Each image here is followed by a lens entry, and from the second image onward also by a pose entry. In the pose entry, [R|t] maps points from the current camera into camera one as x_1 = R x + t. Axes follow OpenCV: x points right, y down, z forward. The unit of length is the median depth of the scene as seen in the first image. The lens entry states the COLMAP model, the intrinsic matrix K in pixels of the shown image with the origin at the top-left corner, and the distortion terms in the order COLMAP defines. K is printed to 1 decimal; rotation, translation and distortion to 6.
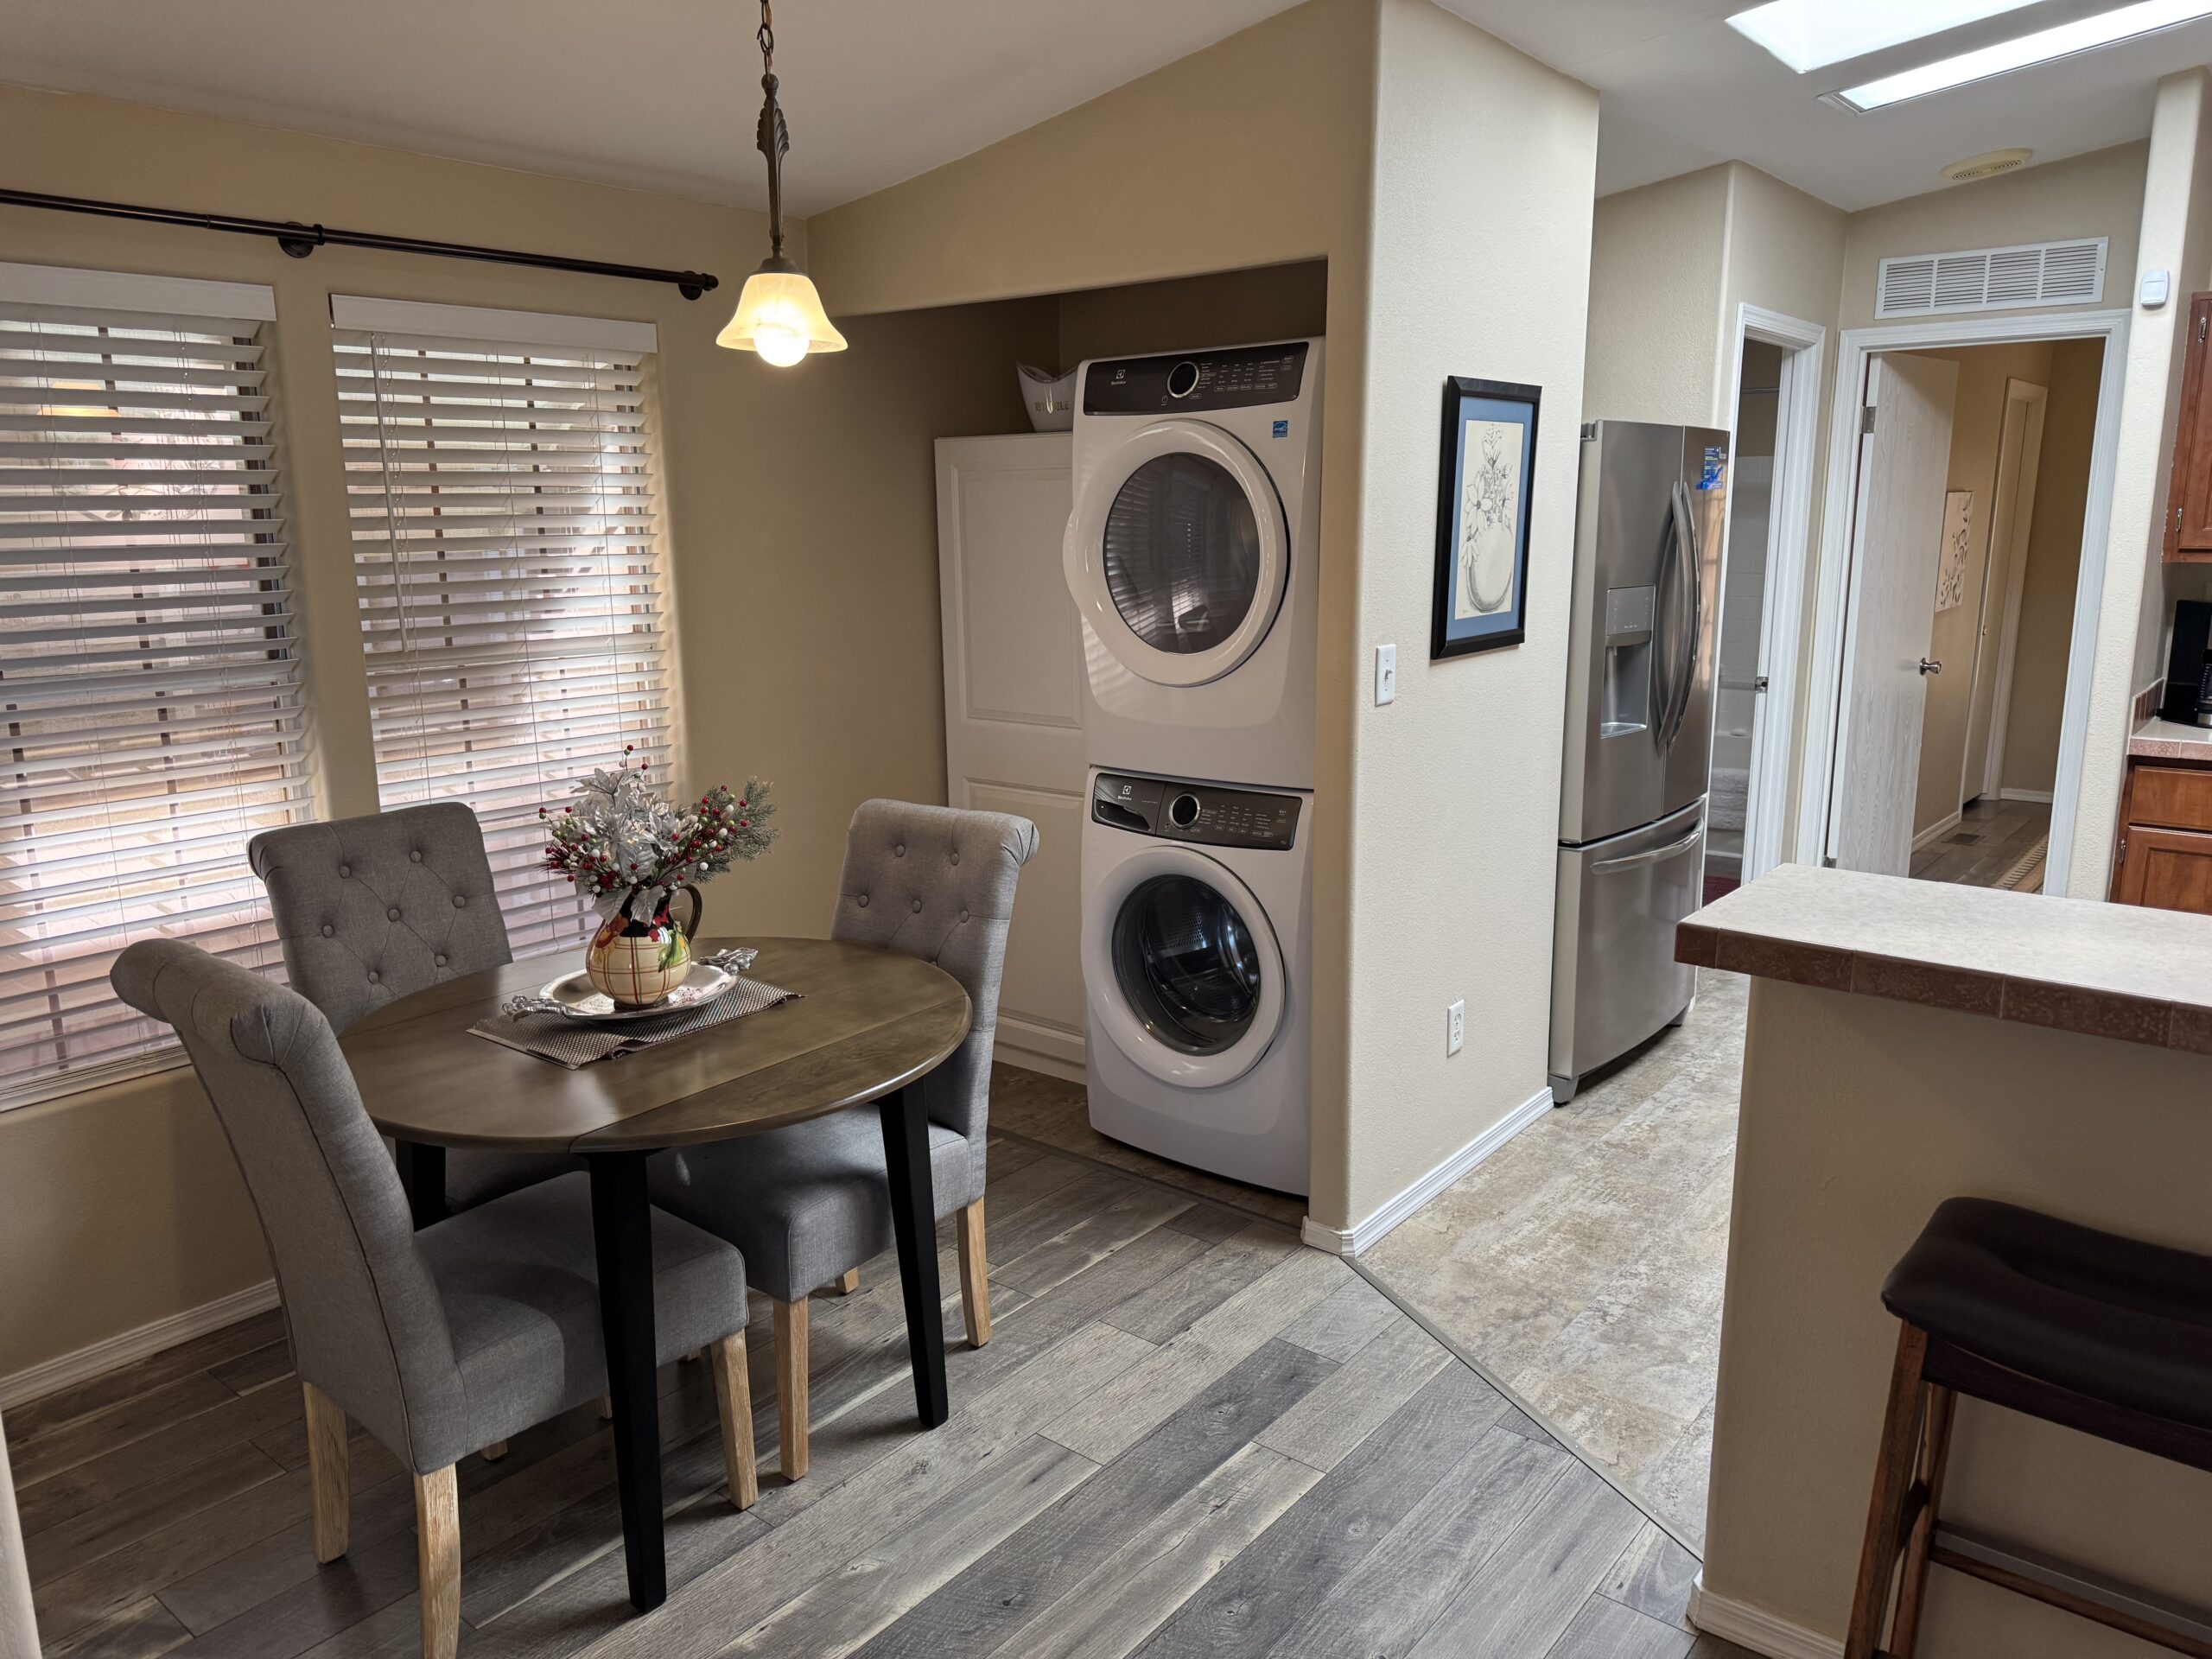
lens RADIAL K [[1581.0, 0, 1095.9], [0, 1581.0, 829.7], [0, 0, 1]] dist [0.065007, -0.063002]
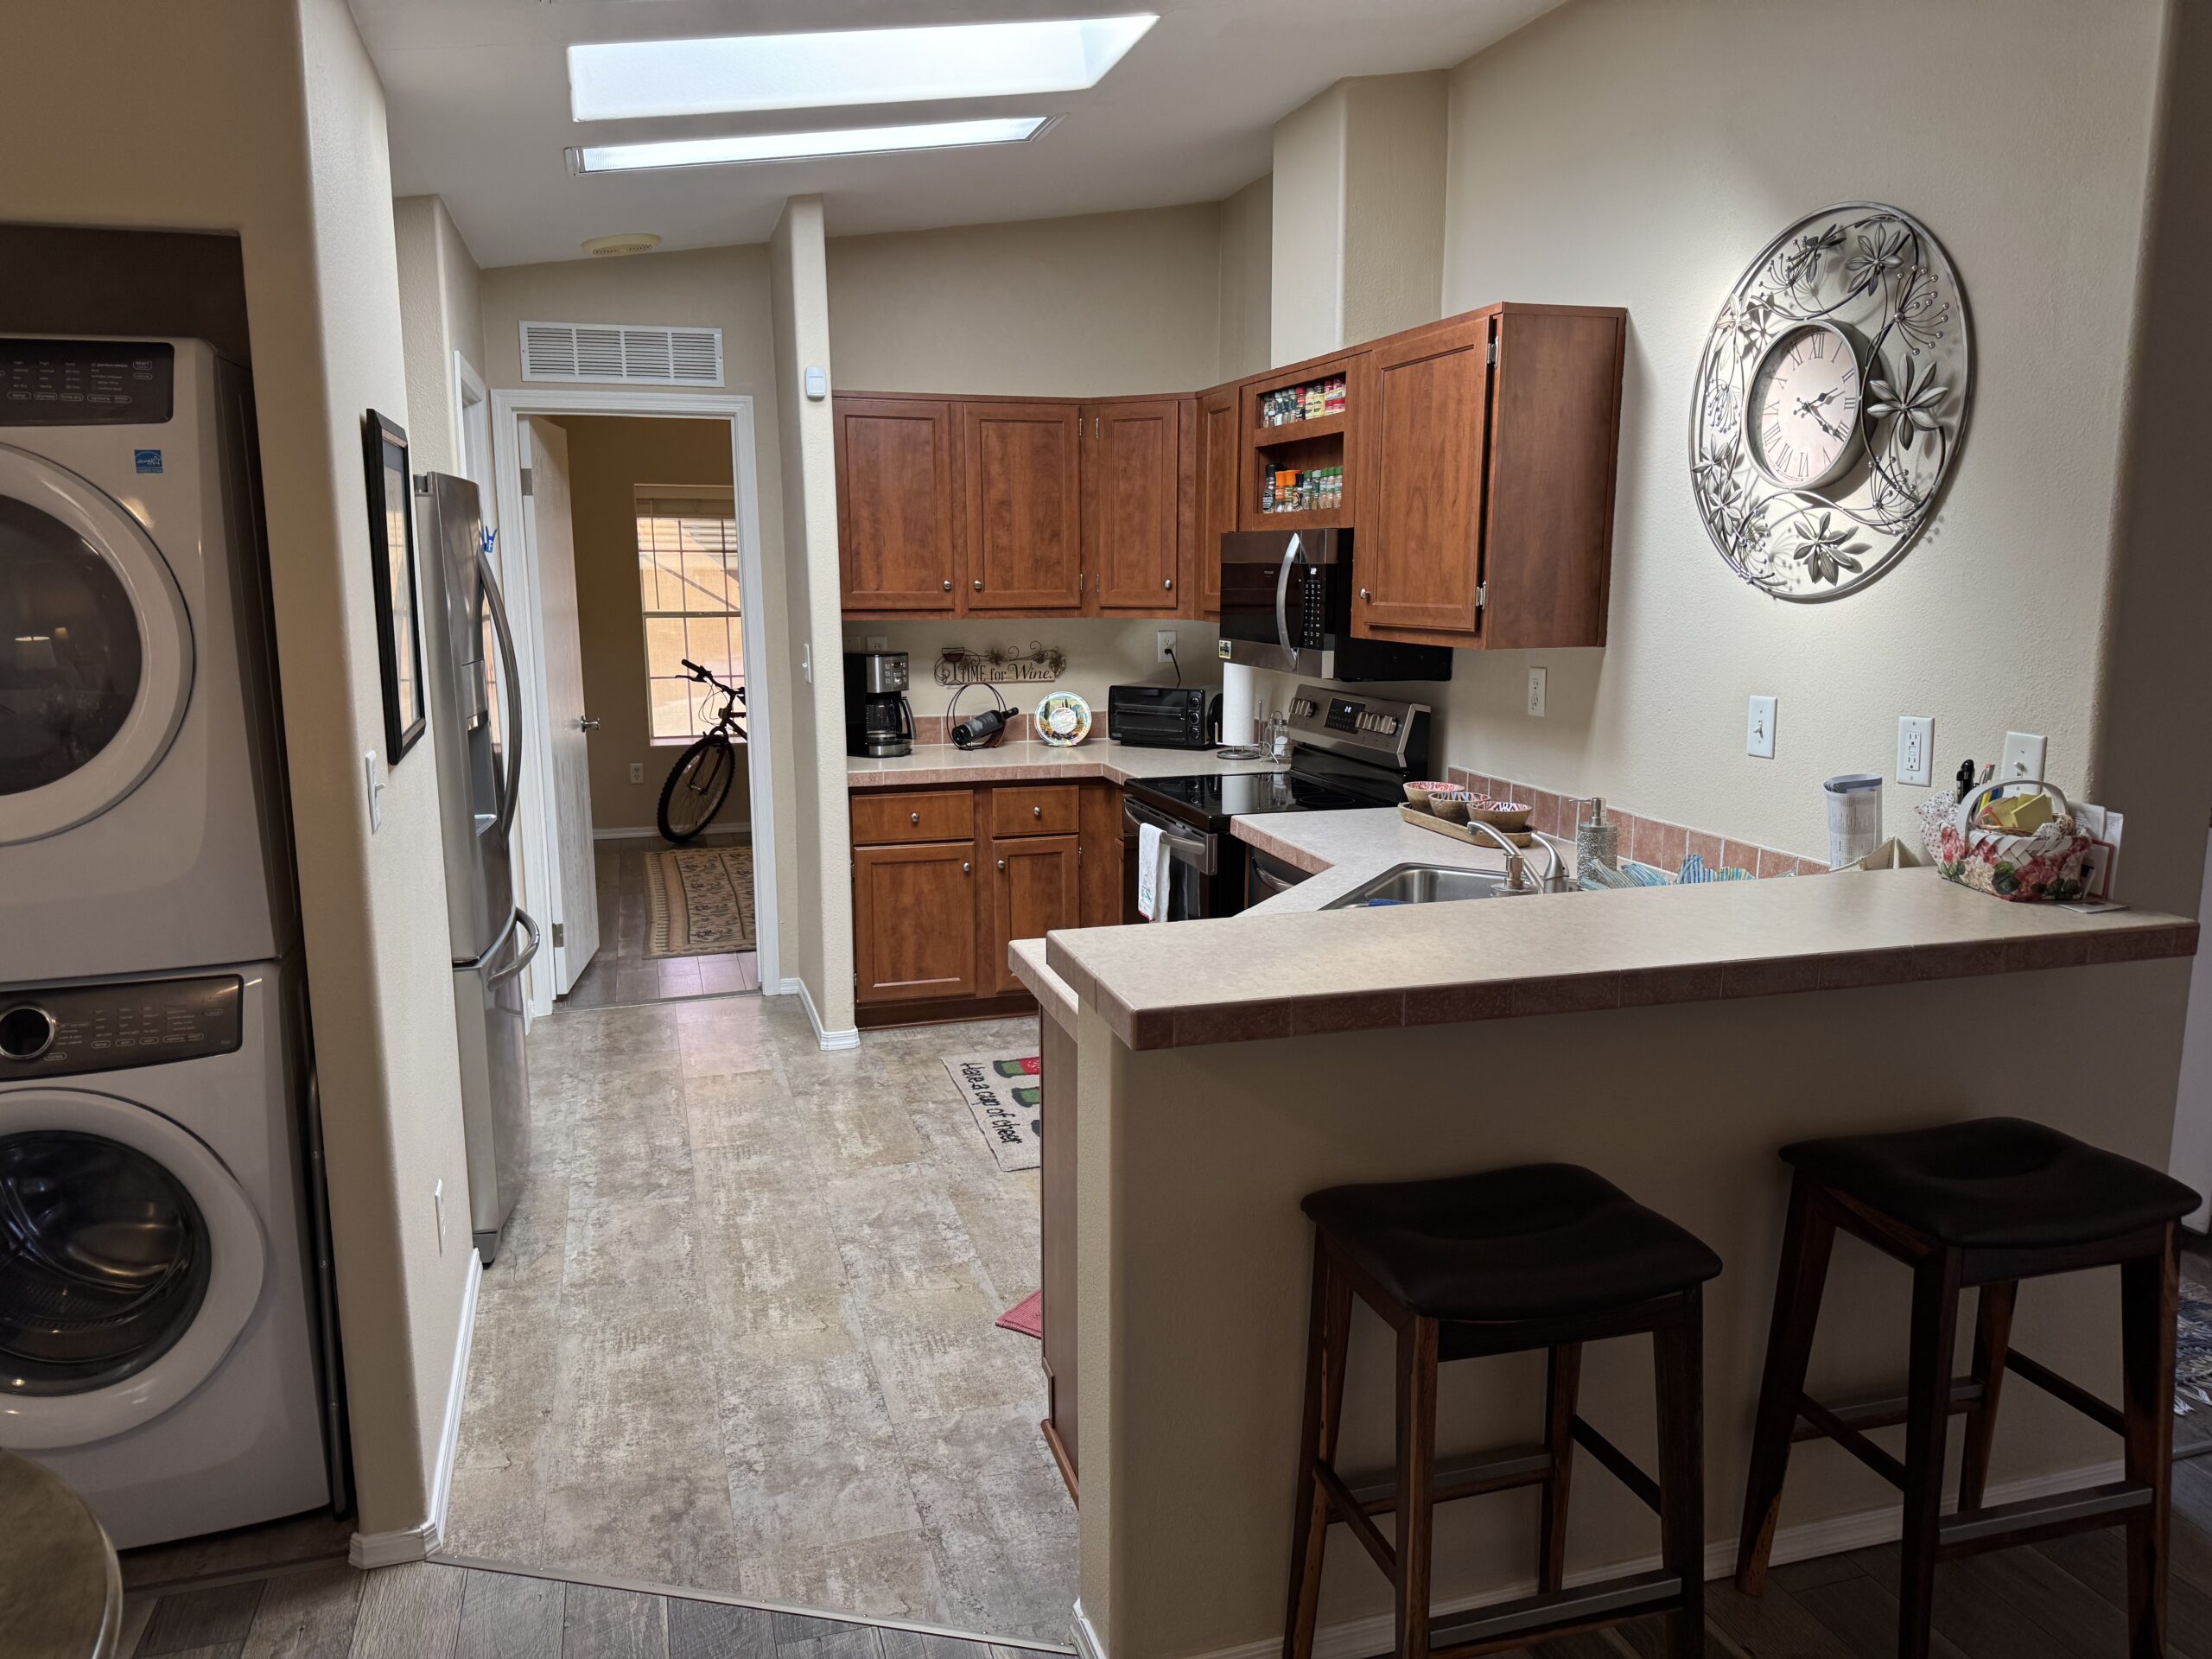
lens RADIAL K [[1581.0, 0, 1129.5], [0, 1581.0, 829.9], [0, 0, 1]] dist [0.065007, -0.063002]
pose [[0.560459, -0.136703, 0.816822, -0.216491], [0.163438, 0.985143, 0.052731, -0.053813], [-0.811895, 0.103946, 0.574474, 0.235675]]
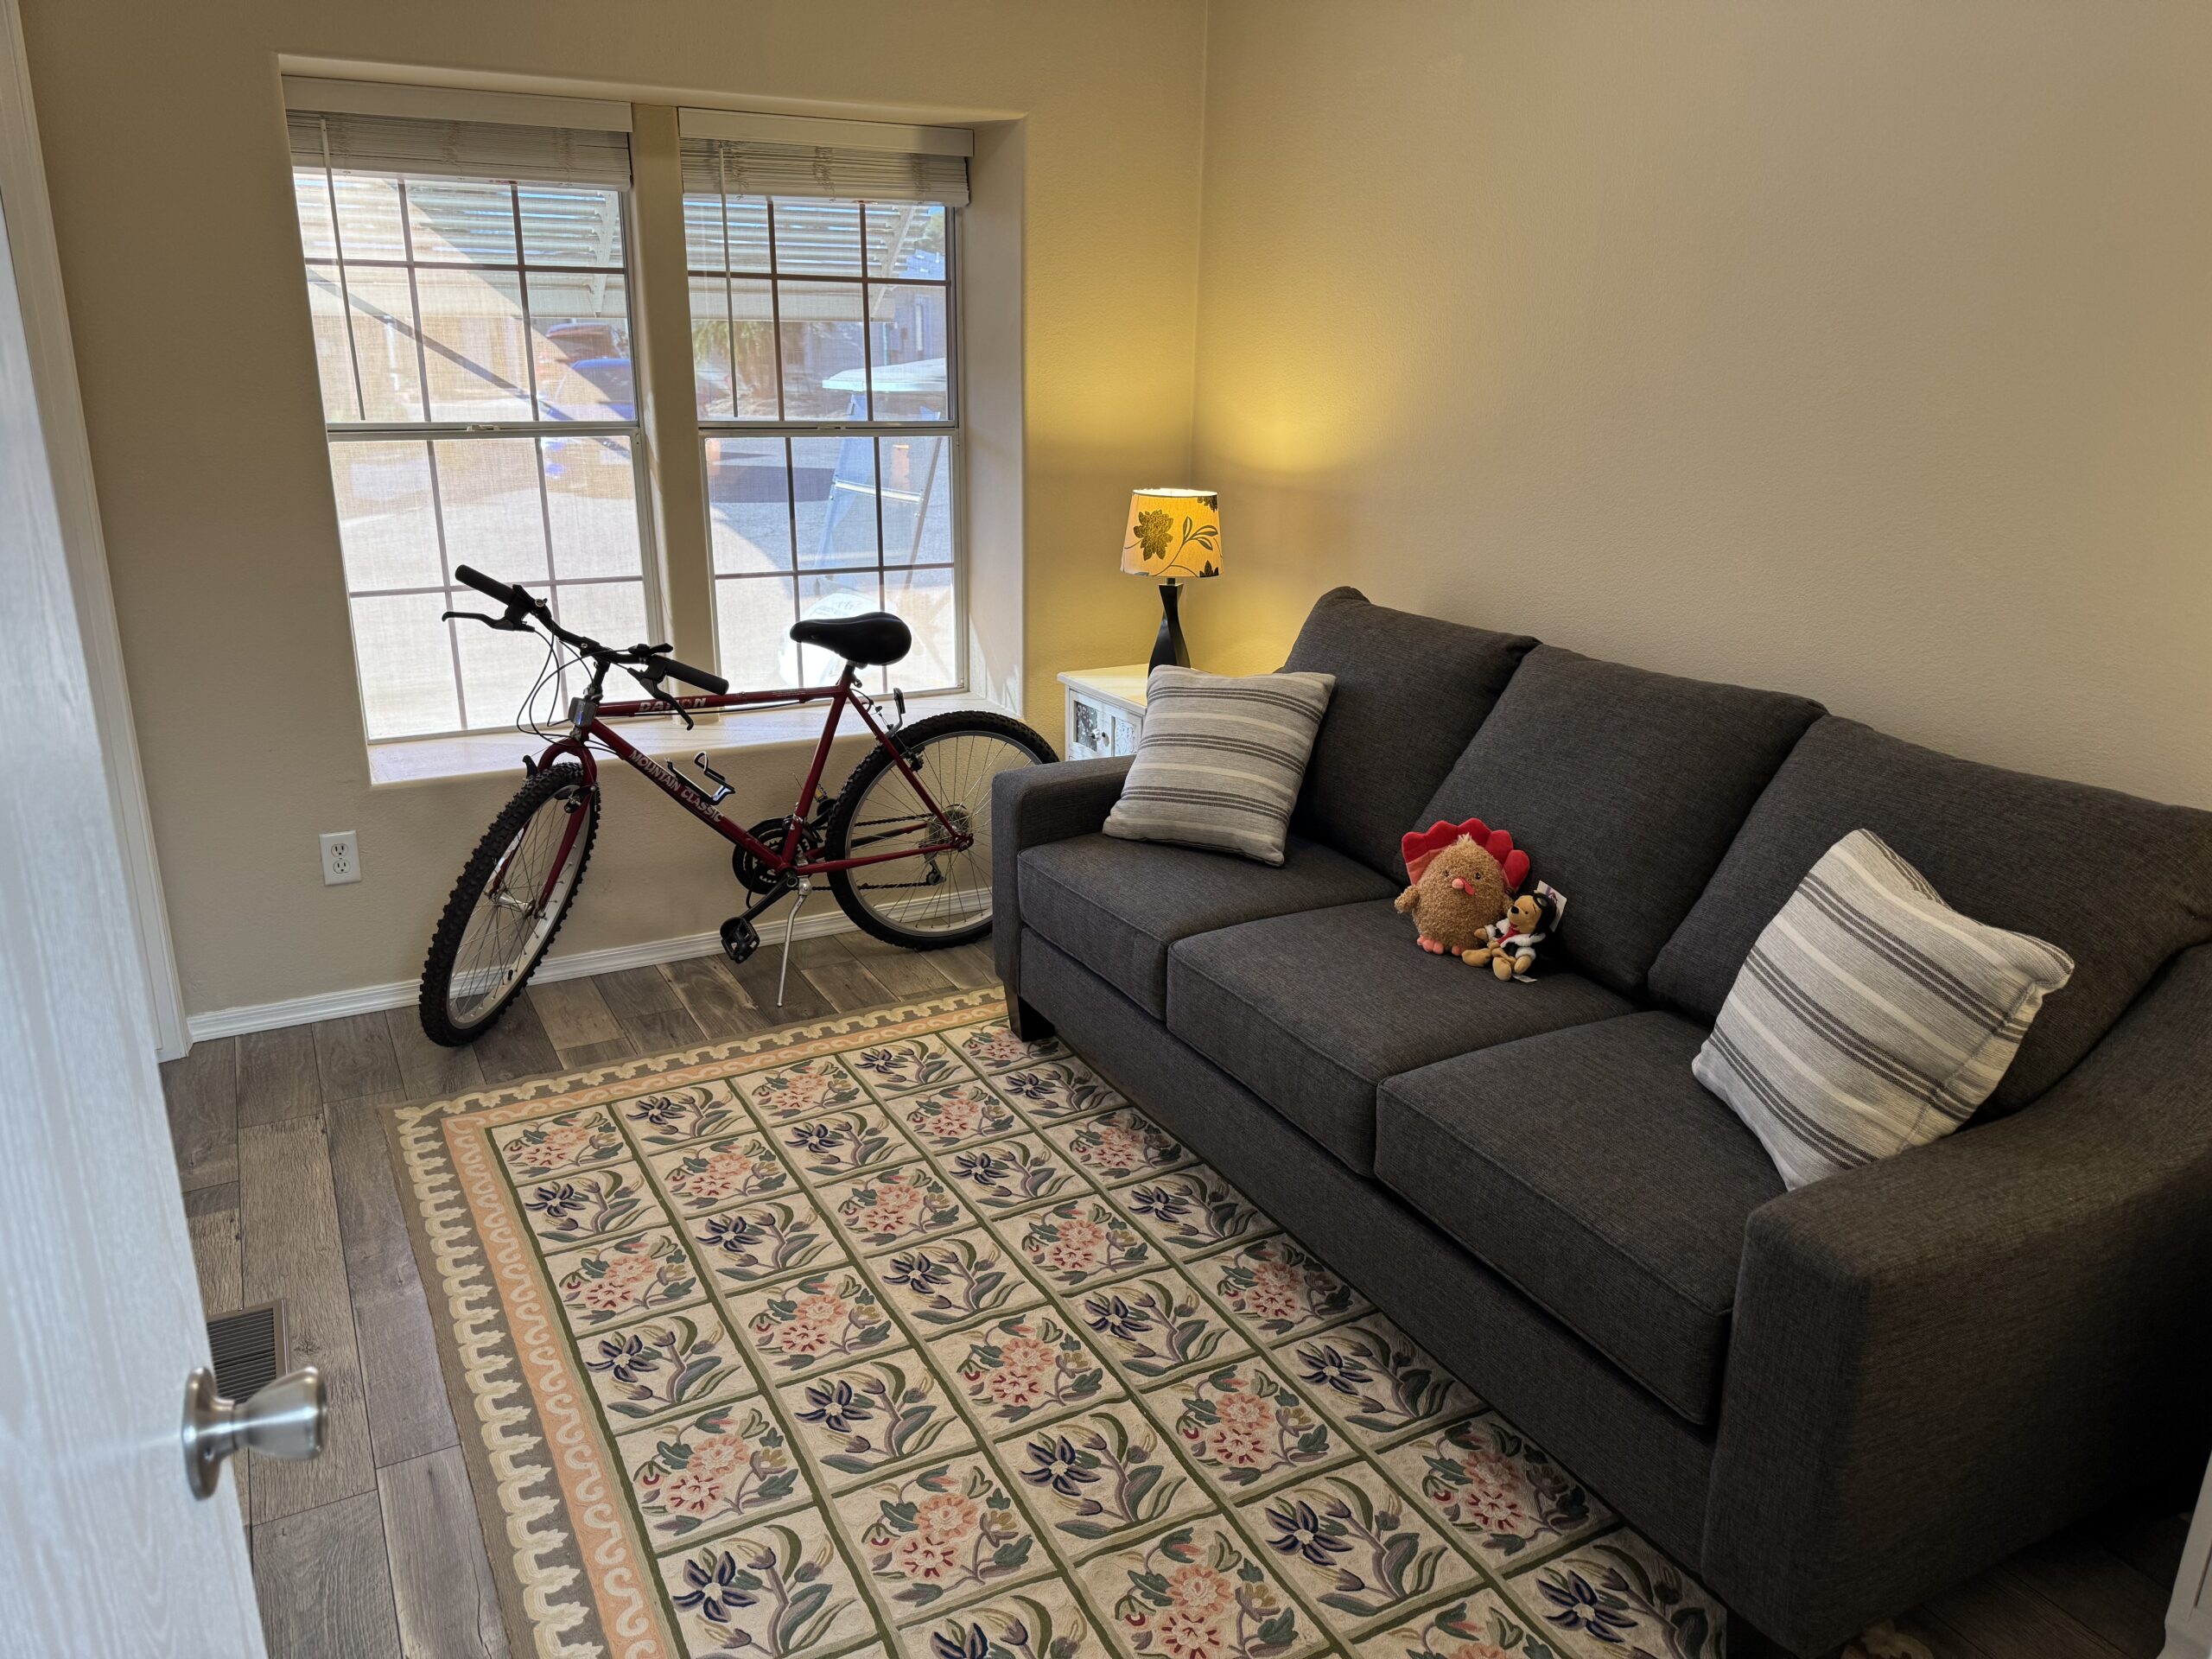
lens RADIAL K [[1581.0, 0, 1103.0], [0, 1581.0, 833.1], [0, 0, 1]] dist [0.065007, -0.063002]
pose [[0.388043, -0.262984, 0.883324, 0.797724], [0.160282, 0.963077, 0.216317, -0.302215], [-0.907597, 0.057640, 0.415866, 1.553635]]
